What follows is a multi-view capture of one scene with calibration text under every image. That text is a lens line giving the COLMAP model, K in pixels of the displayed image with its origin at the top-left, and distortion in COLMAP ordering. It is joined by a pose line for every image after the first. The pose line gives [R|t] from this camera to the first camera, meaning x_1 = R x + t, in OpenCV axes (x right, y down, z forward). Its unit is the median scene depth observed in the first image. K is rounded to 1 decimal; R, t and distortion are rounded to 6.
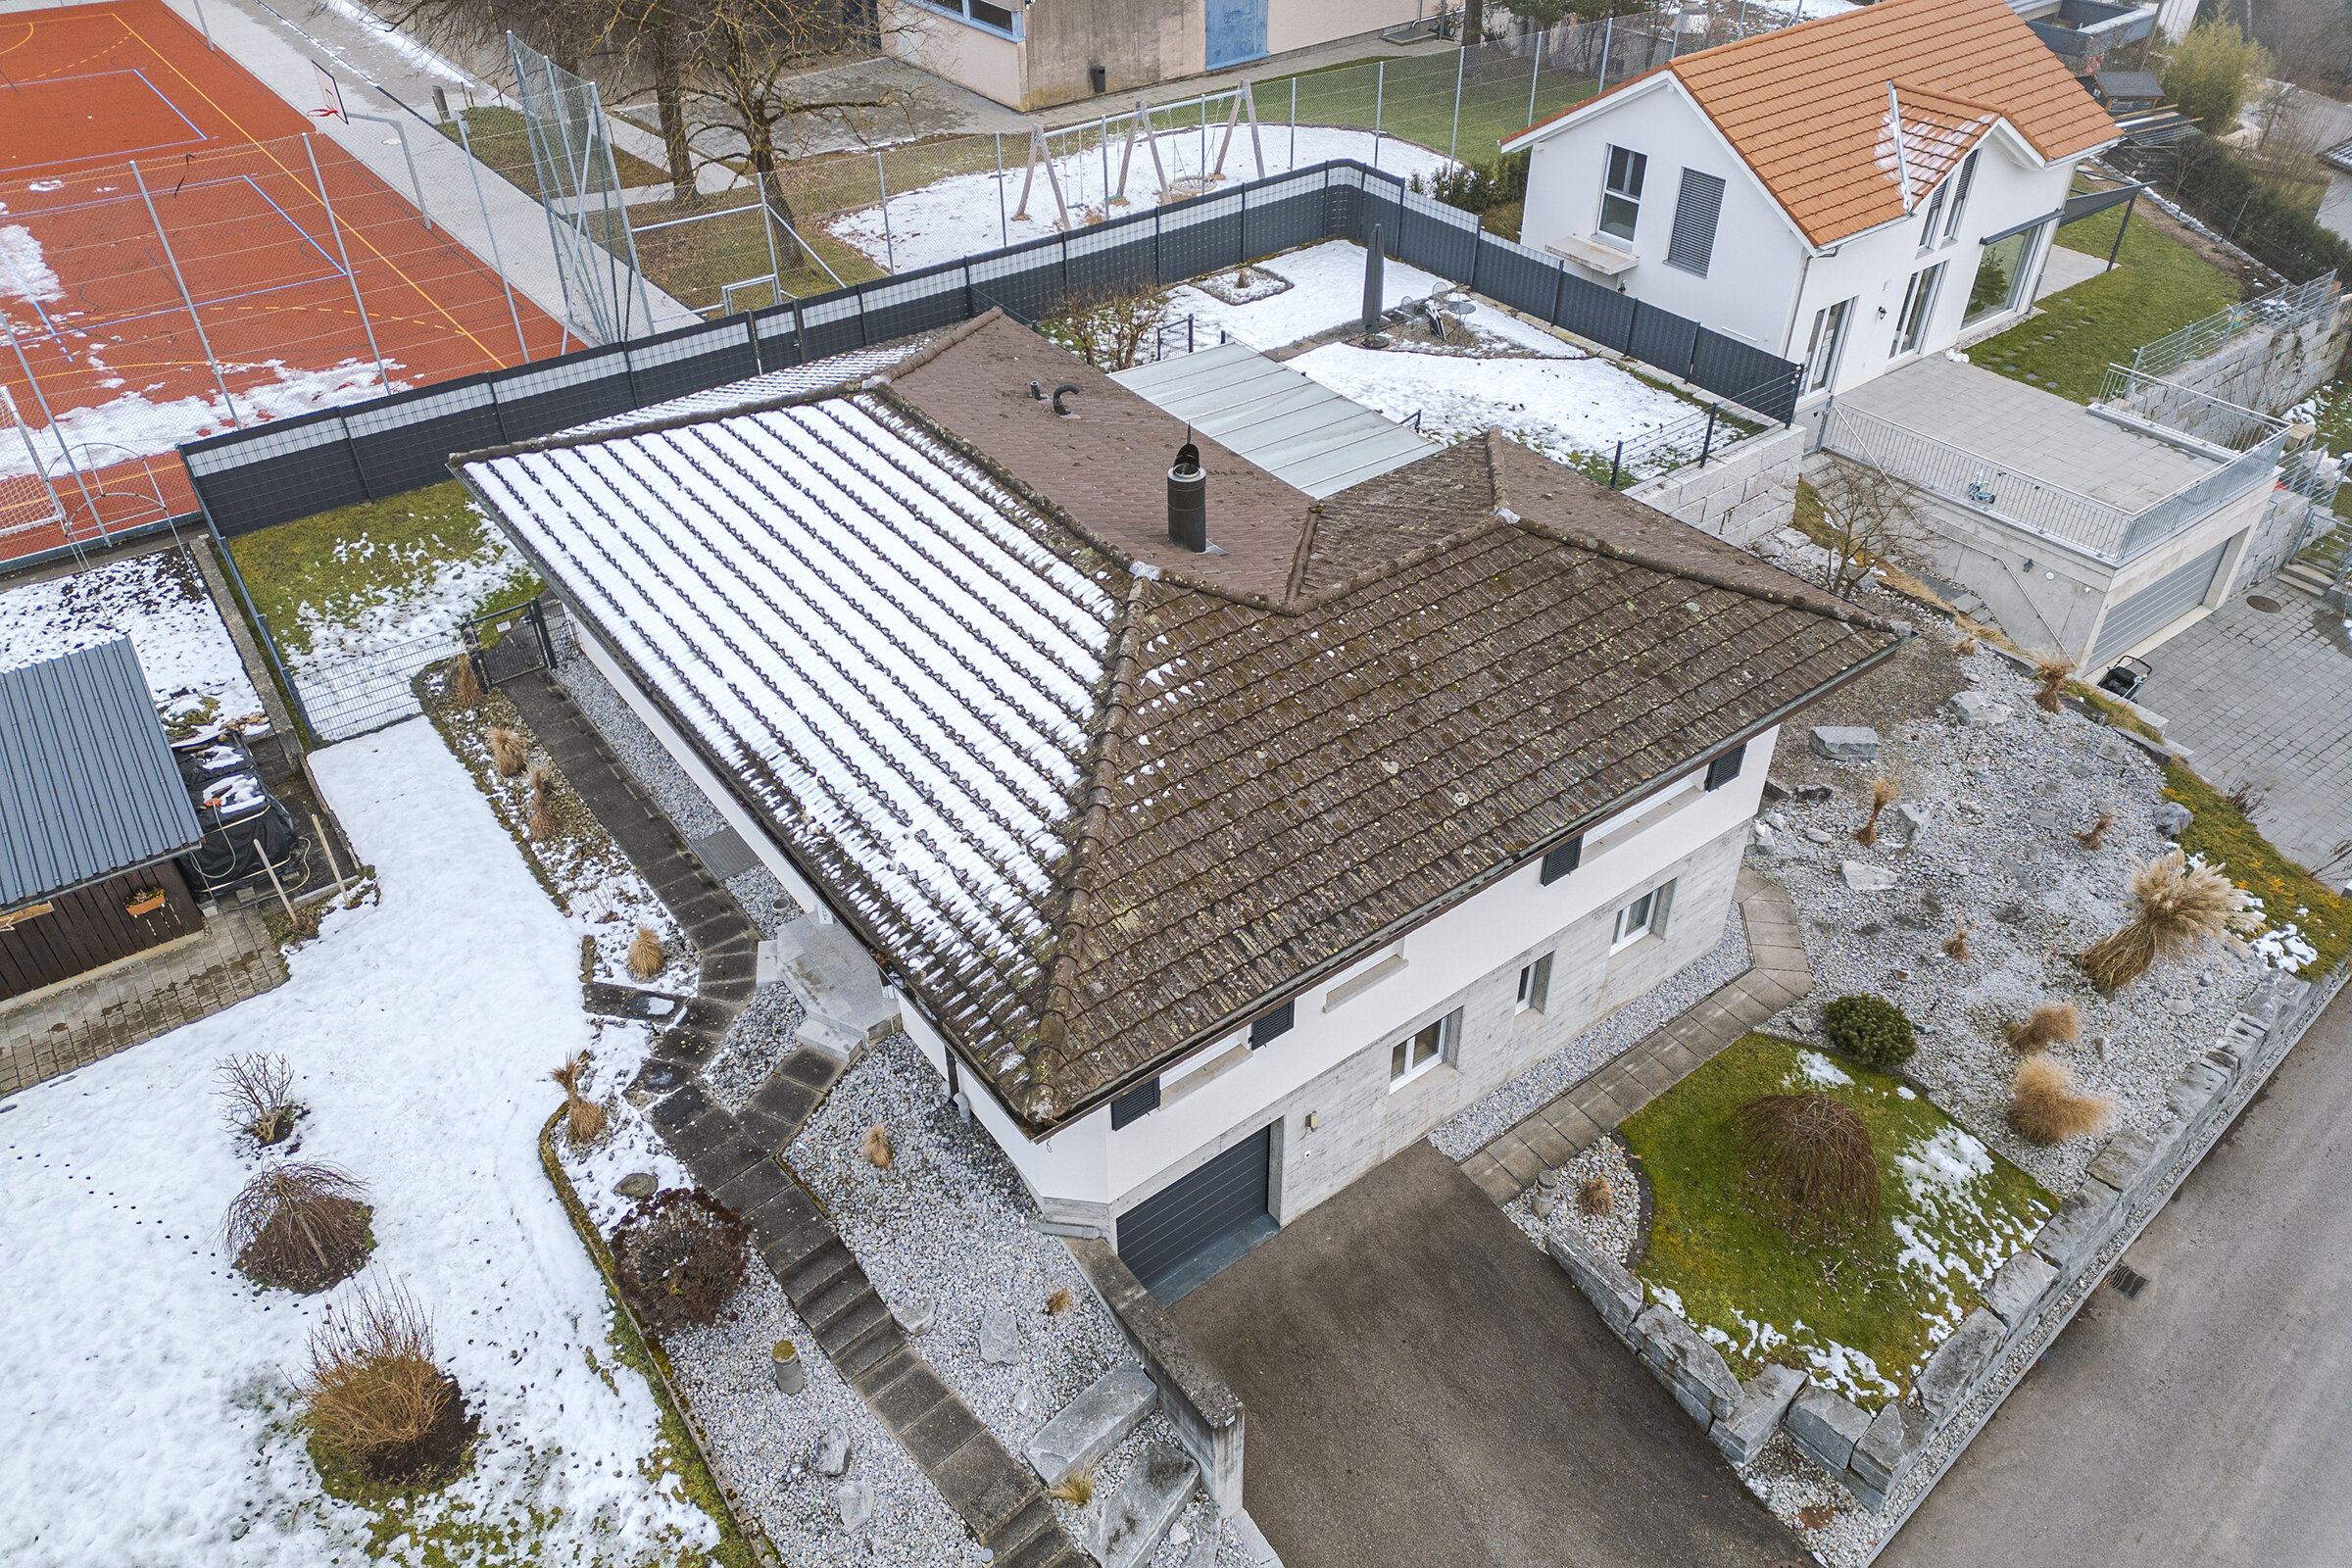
lens RADIAL K [[1672.1, 0, 1186.3], [0, 1672.1, 725.2], [0, 0, 1]] dist [0.141897, -0.155943]
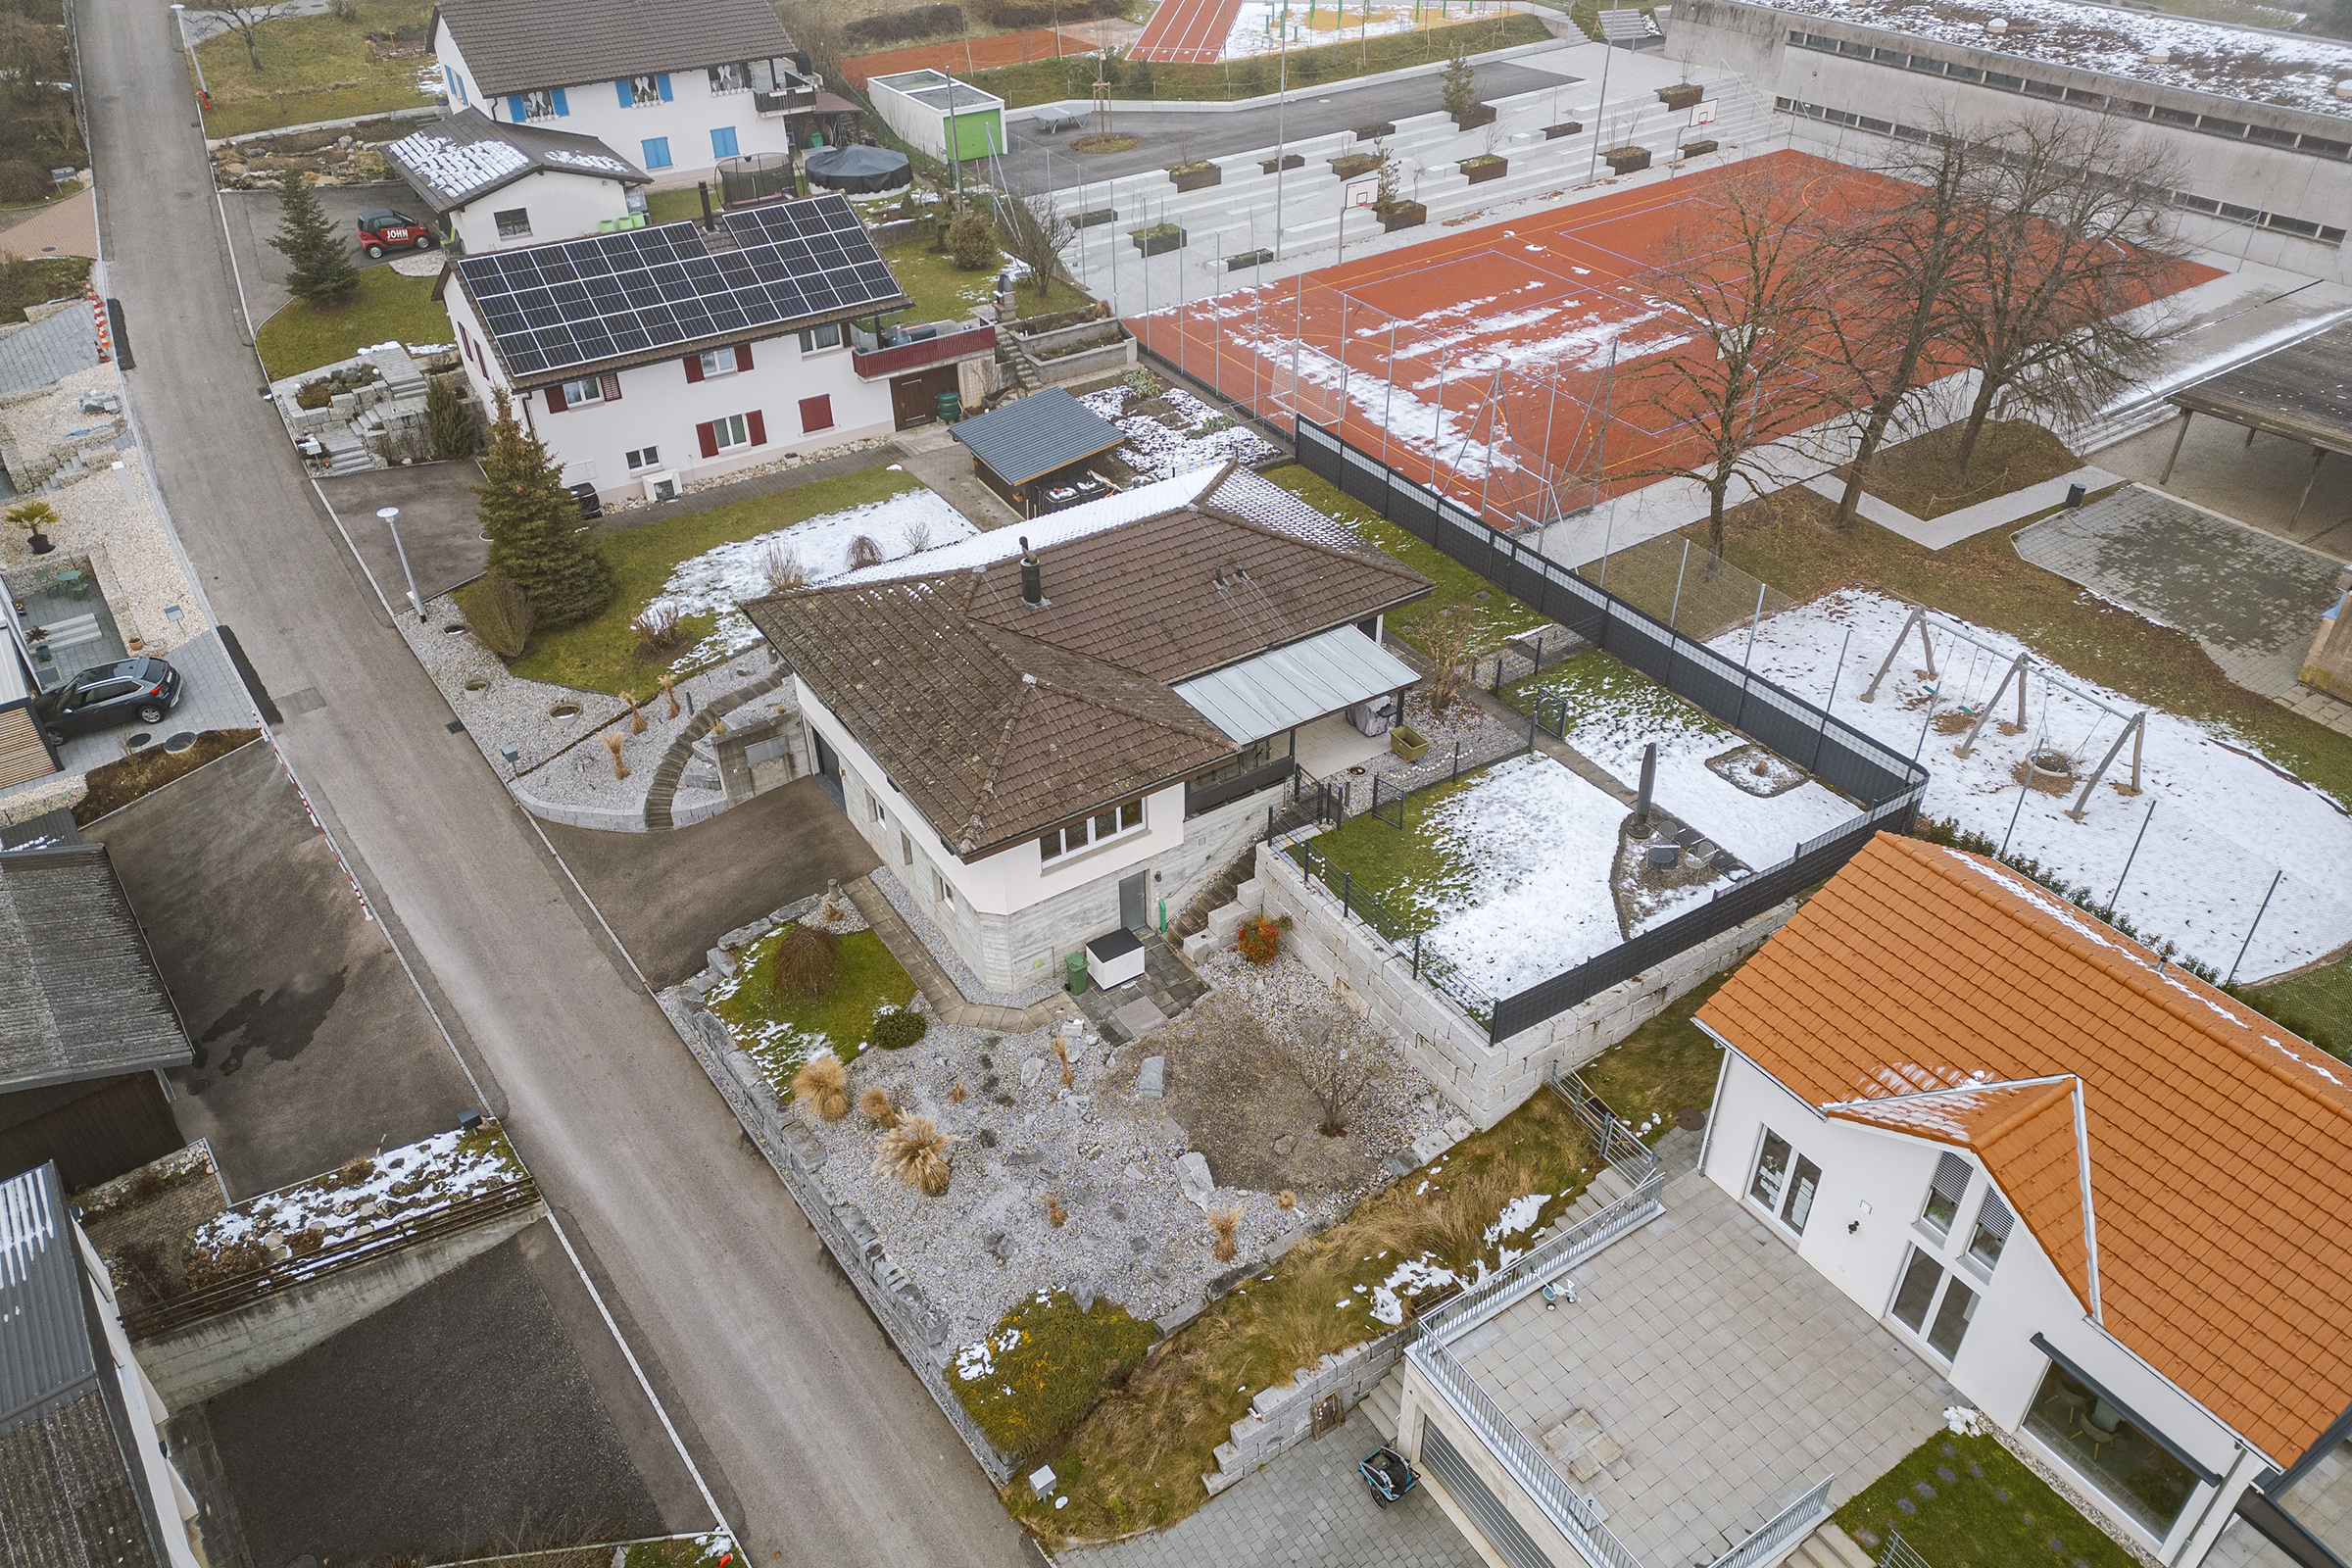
lens RADIAL K [[1672.1, 0, 1186.3], [0, 1672.1, 725.2], [0, 0, 1]] dist [0.141897, -0.155943]
pose [[-0.073862, 0.566253, -0.820915, 1.761025], [-0.574475, 0.648708, 0.499156, -1.138576], [0.815183, 0.508464, 0.277384, 0.669945]]
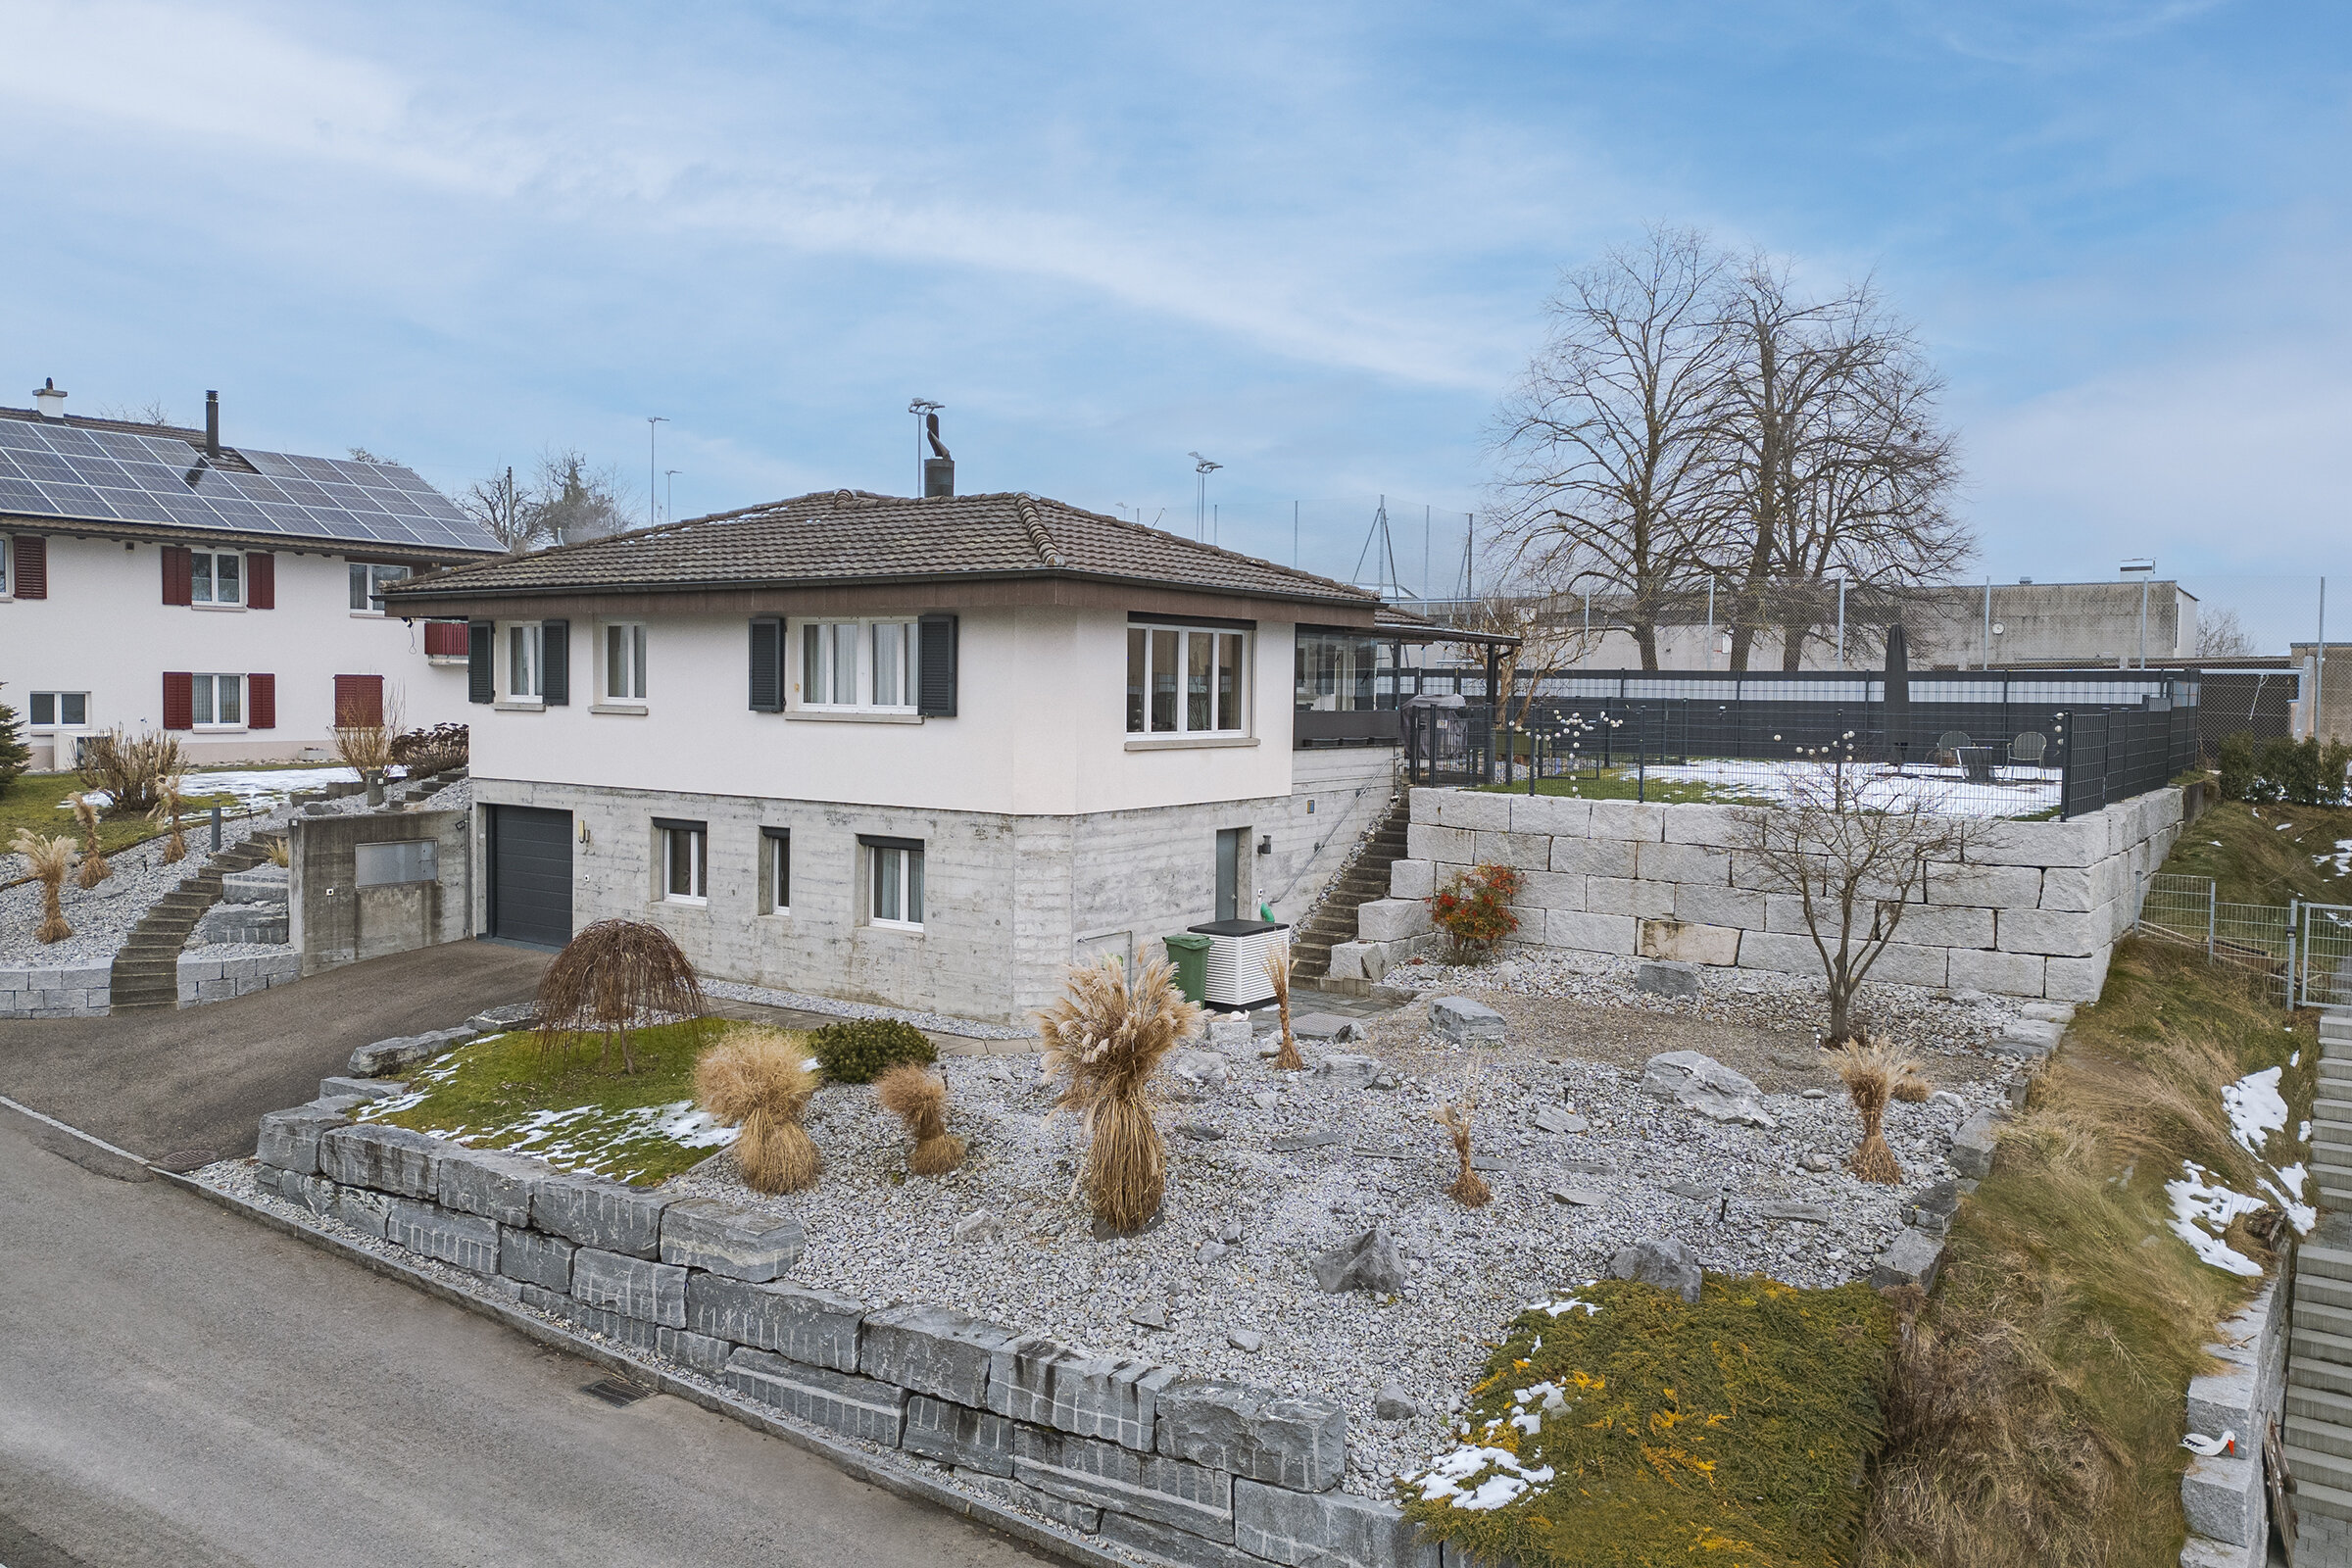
lens RADIAL K [[1672.1, 0, 1186.3], [0, 1672.1, 725.2], [0, 0, 1]] dist [0.141897, -0.155943]
pose [[0.310638, 0.029316, -0.950076, 1.285666], [-0.570055, 0.805572, -0.161528, 0.112435], [0.760619, 0.591773, 0.266953, 0.895758]]
